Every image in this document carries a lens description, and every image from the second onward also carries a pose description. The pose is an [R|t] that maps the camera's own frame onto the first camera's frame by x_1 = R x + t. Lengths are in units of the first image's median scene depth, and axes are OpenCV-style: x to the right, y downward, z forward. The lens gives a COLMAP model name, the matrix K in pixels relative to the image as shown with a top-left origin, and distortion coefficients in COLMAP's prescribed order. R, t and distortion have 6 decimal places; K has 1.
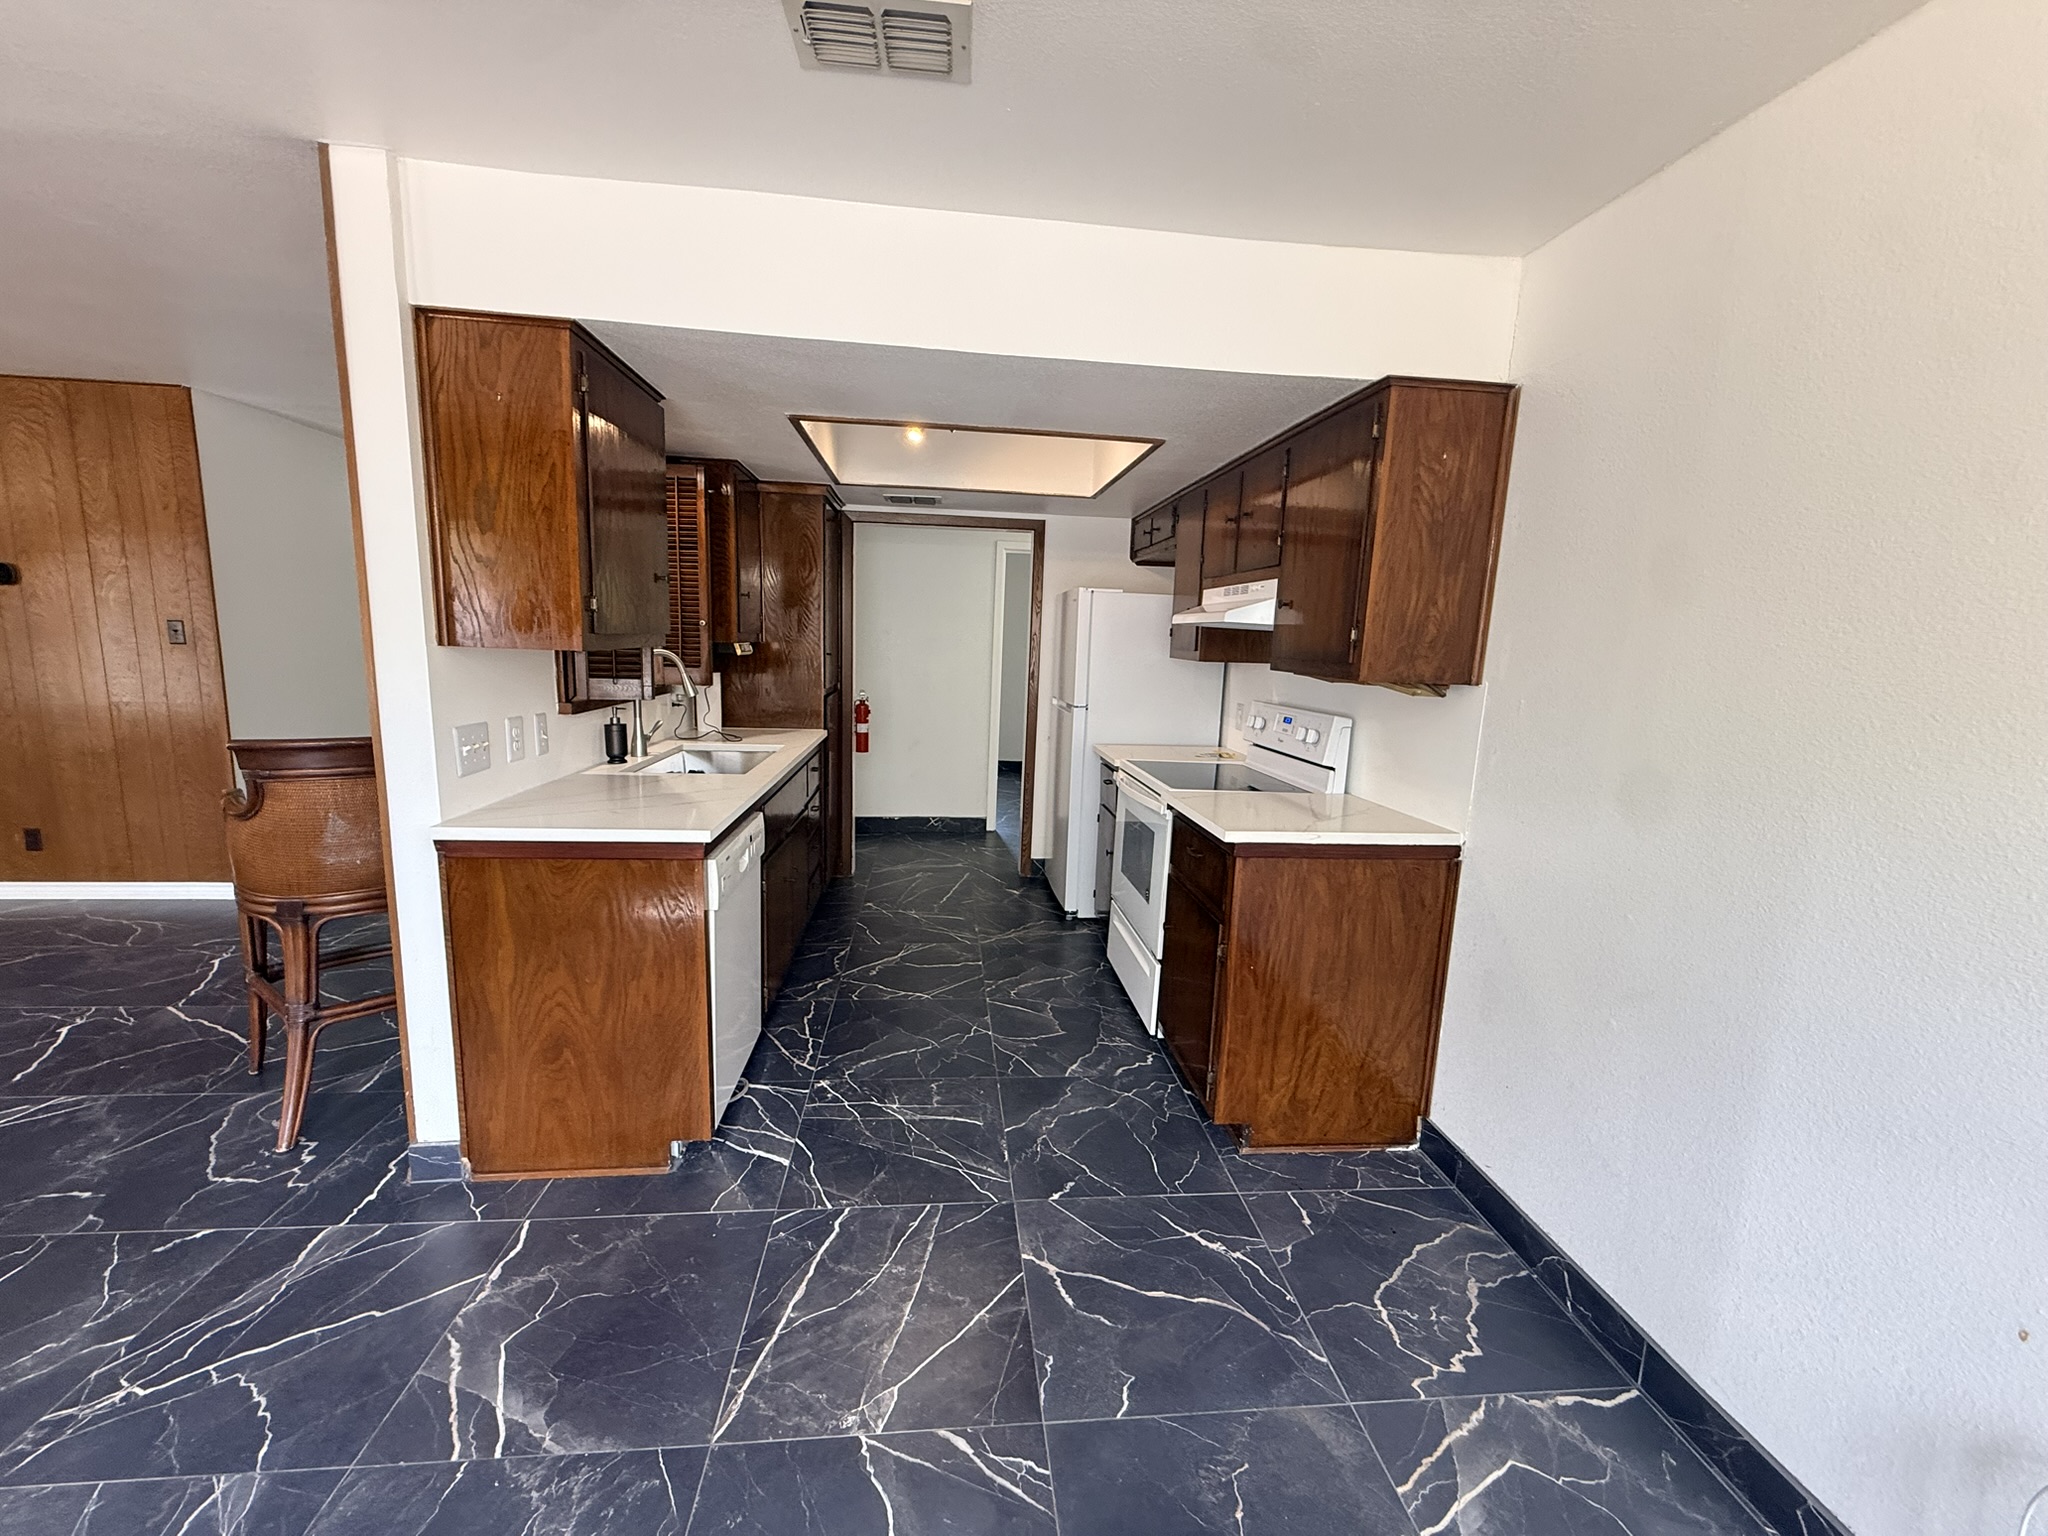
lens RADIAL K [[819.7, 0, 1023.7], [0, 819.7, 767.3], [0, 0, 1]] dist [0.001307, -0.000127]
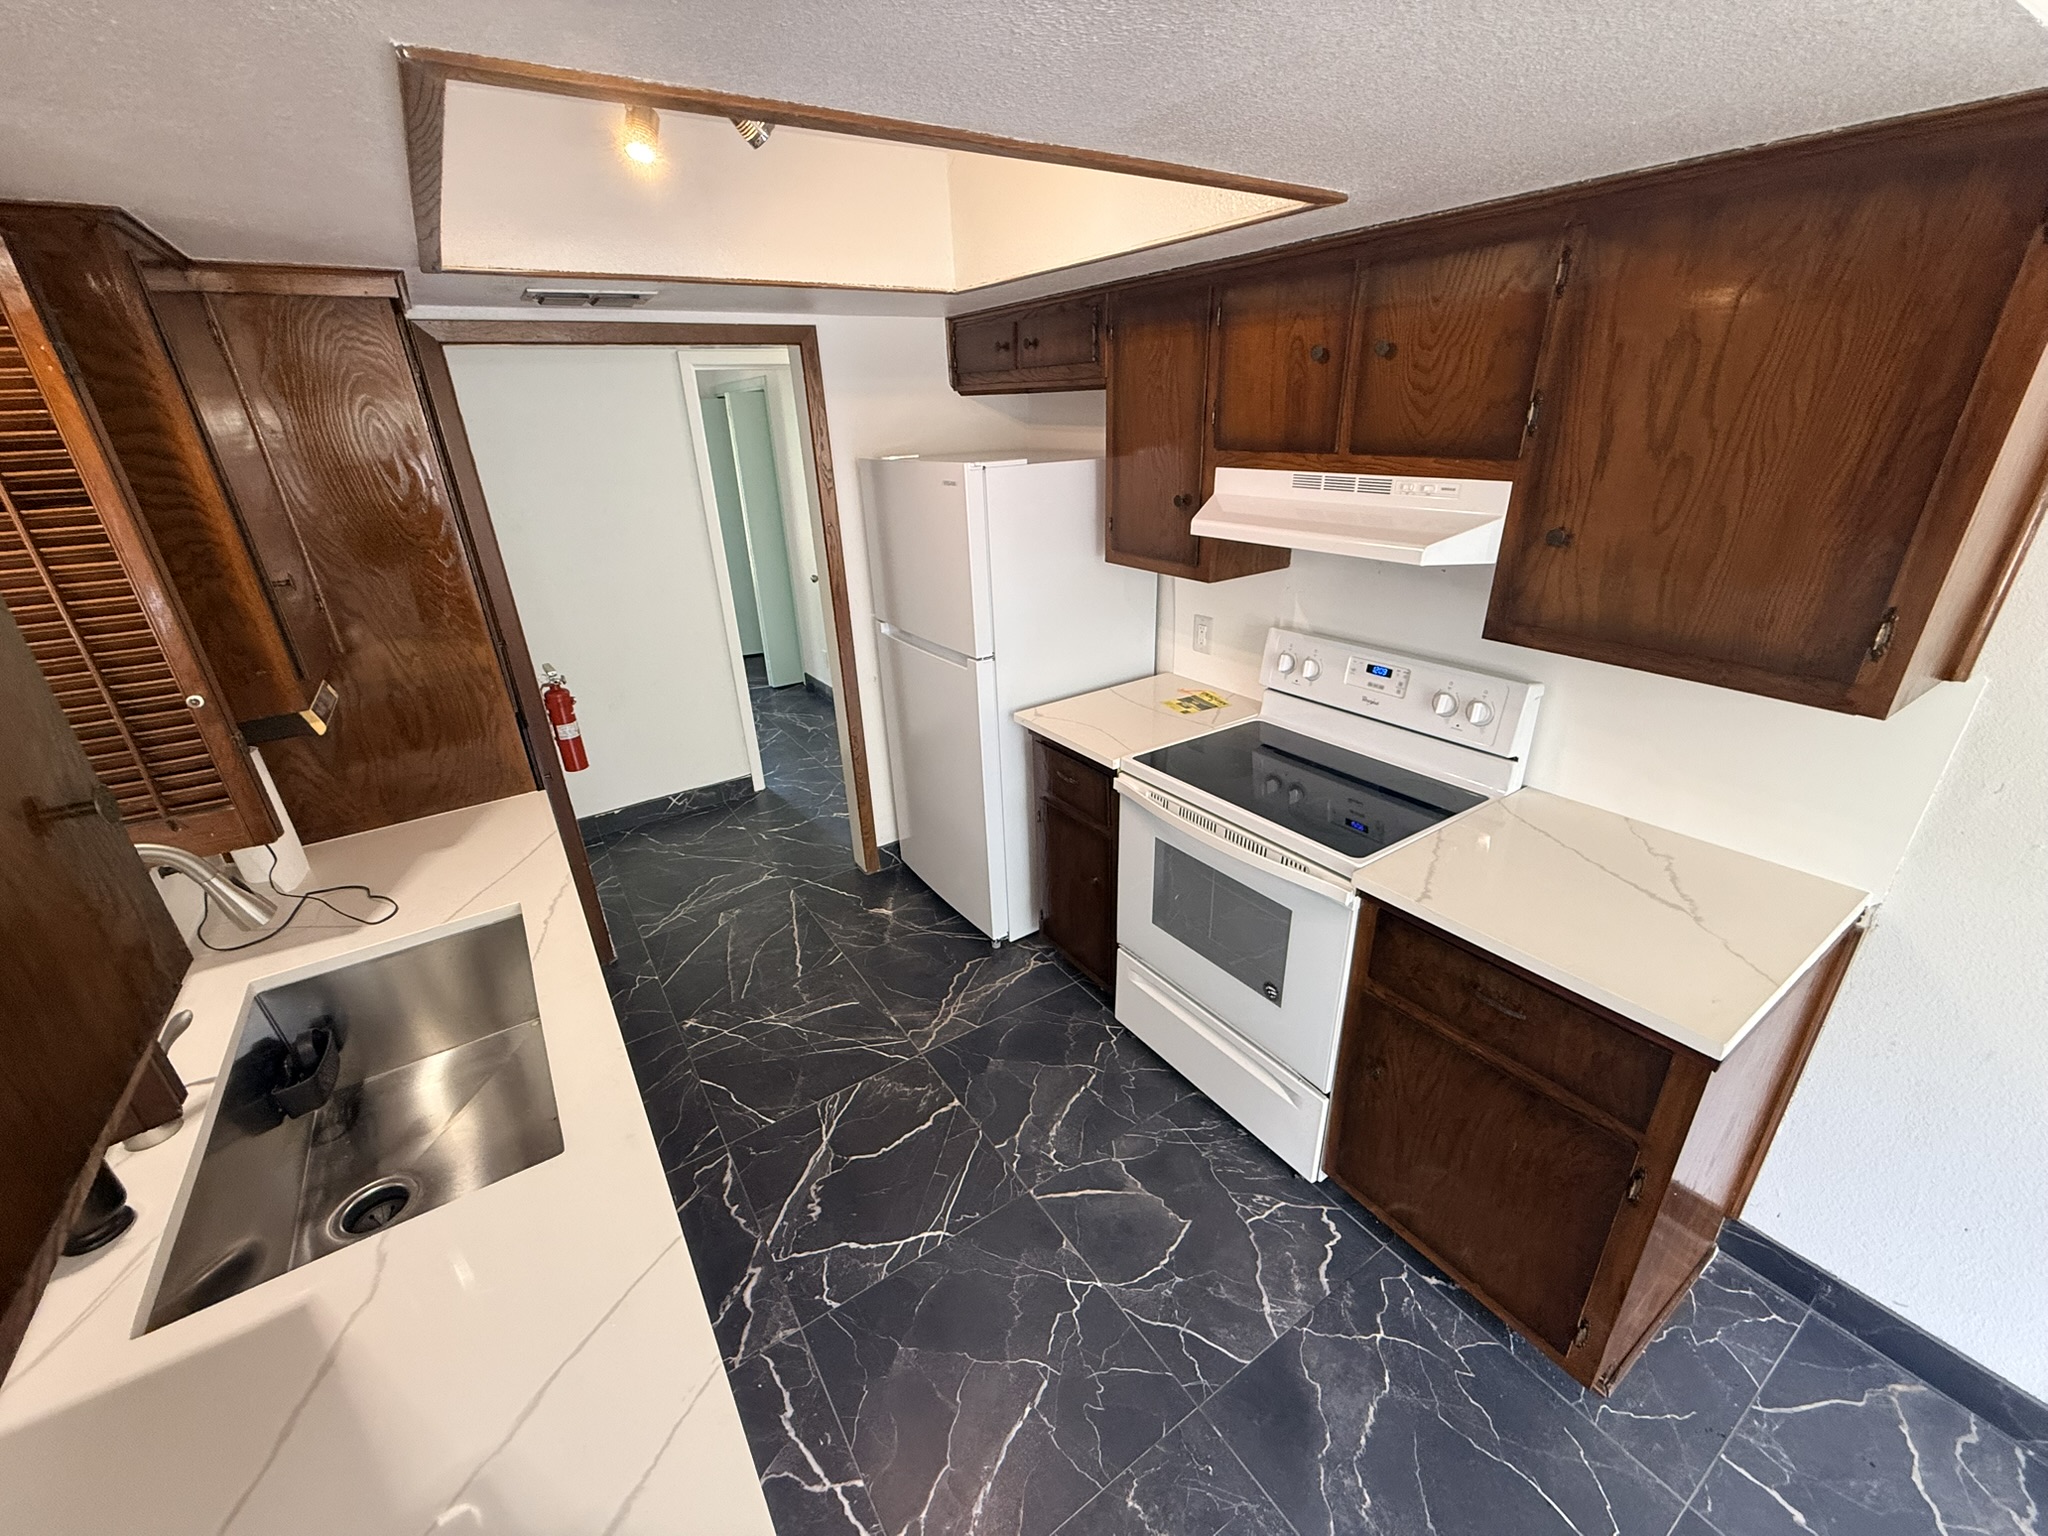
lens RADIAL K [[819.7, 0, 1017.7], [0, 819.7, 767.7], [0, 0, 1]] dist [0.001307, -0.000127]
pose [[0.884117, -0.247658, 0.396237, -0.228188], [0.138821, 0.948916, 0.283349, -0.214079], [-0.446169, -0.195508, 0.873333, 0.528180]]
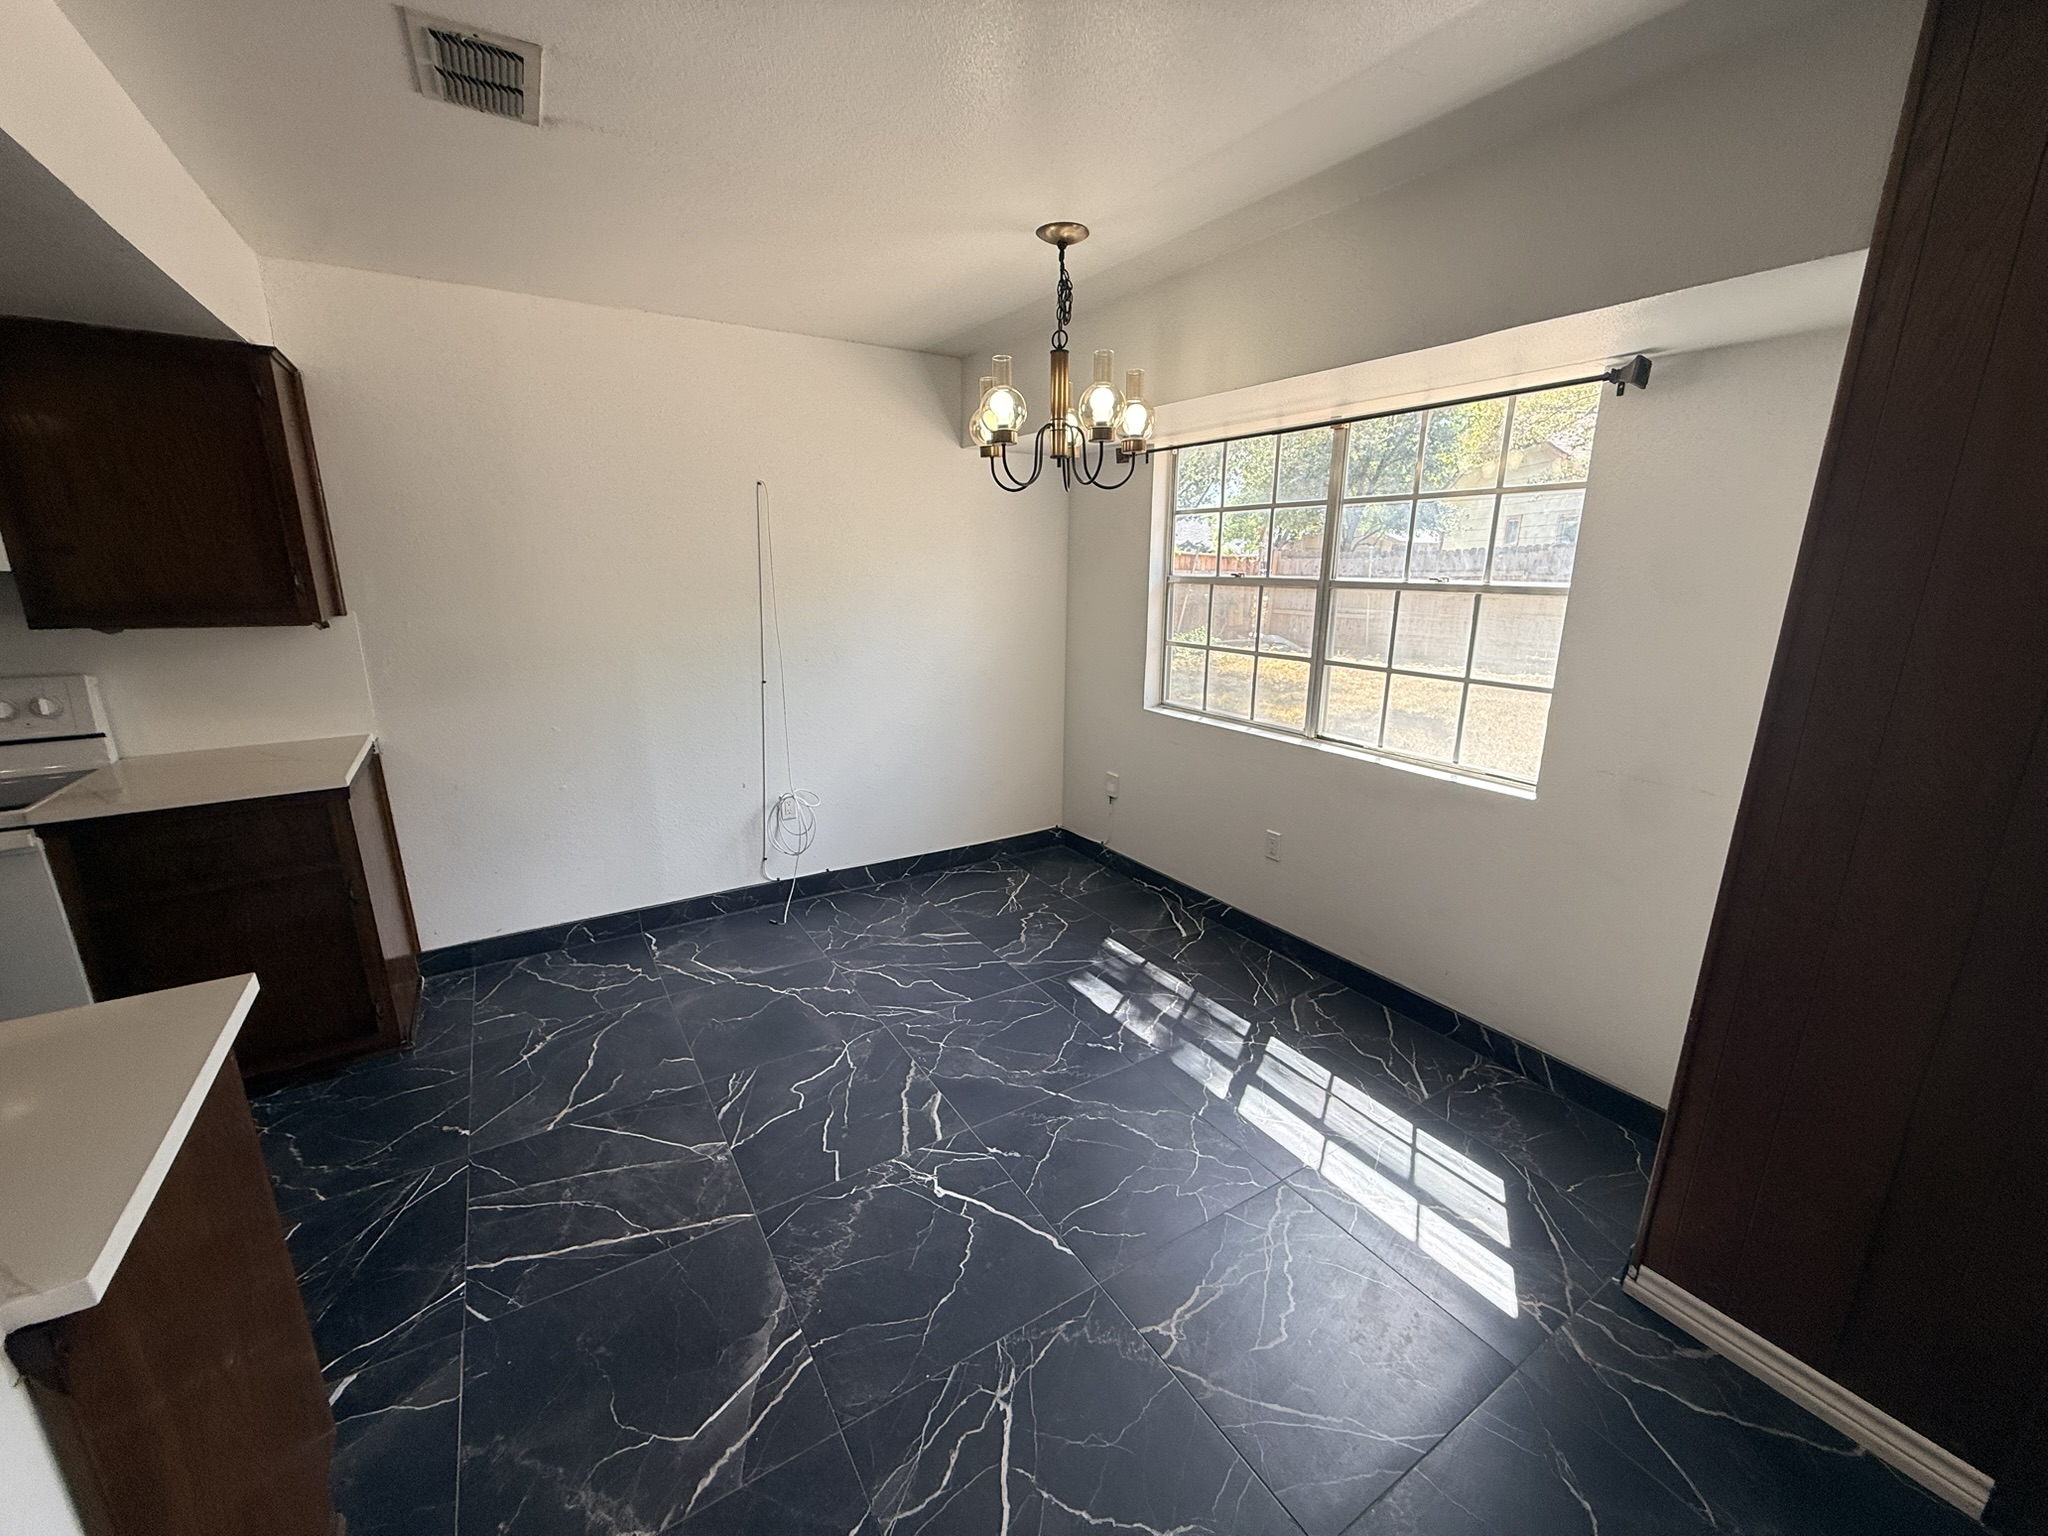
lens RADIAL K [[819.7, 0, 1012.8], [0, 819.7, 769.6], [0, 0, 1]] dist [0.001307, -0.000127]
pose [[-0.438589, -0.264319, 0.858938, -0.708809], [0.123460, 0.928986, 0.348916, -0.131679], [-0.890167, 0.259076, -0.374811, 0.429983]]
